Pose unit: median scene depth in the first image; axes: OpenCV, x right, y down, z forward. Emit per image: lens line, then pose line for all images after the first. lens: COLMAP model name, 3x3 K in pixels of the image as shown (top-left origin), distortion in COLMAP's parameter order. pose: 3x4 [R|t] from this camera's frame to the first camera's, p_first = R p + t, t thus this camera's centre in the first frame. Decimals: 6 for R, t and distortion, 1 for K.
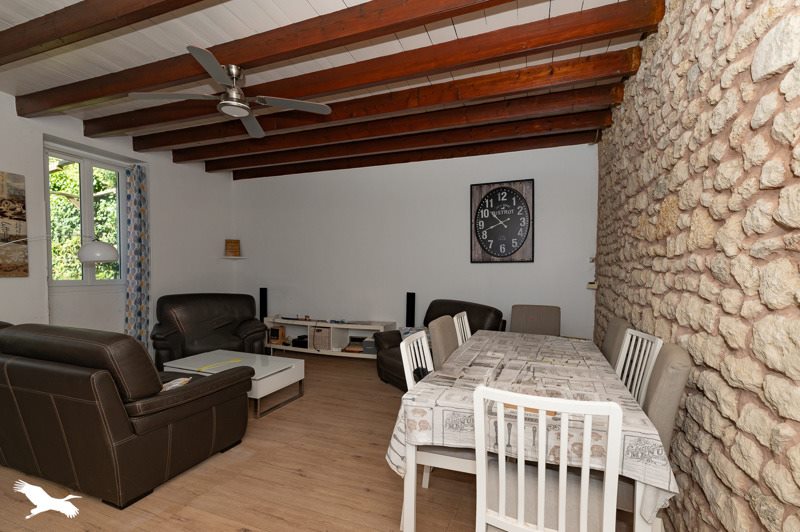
lens RADIAL K [[273.1, 0, 400.6], [0, 273.1, 282.2], [0, 0, 1]] dist [-0.000439, -0.000112]
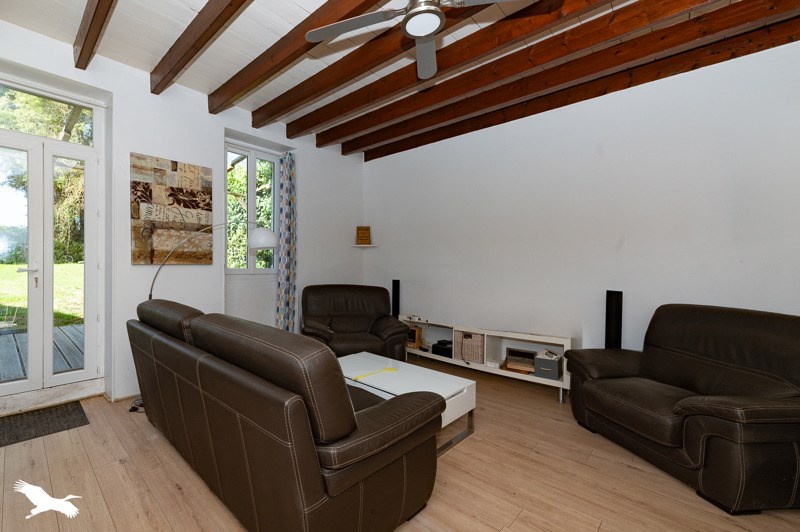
lens RADIAL K [[338.1, 0, 400.0], [0, 338.1, 266.0], [0, 0, 1]] dist [-0.000340, -0.000092]
pose [[0.911036, 0.000243, -0.412327, -0.094113], [-0.011109, 0.999651, -0.023956, 0.005187], [0.412177, 0.026405, 0.910721, 0.062733]]
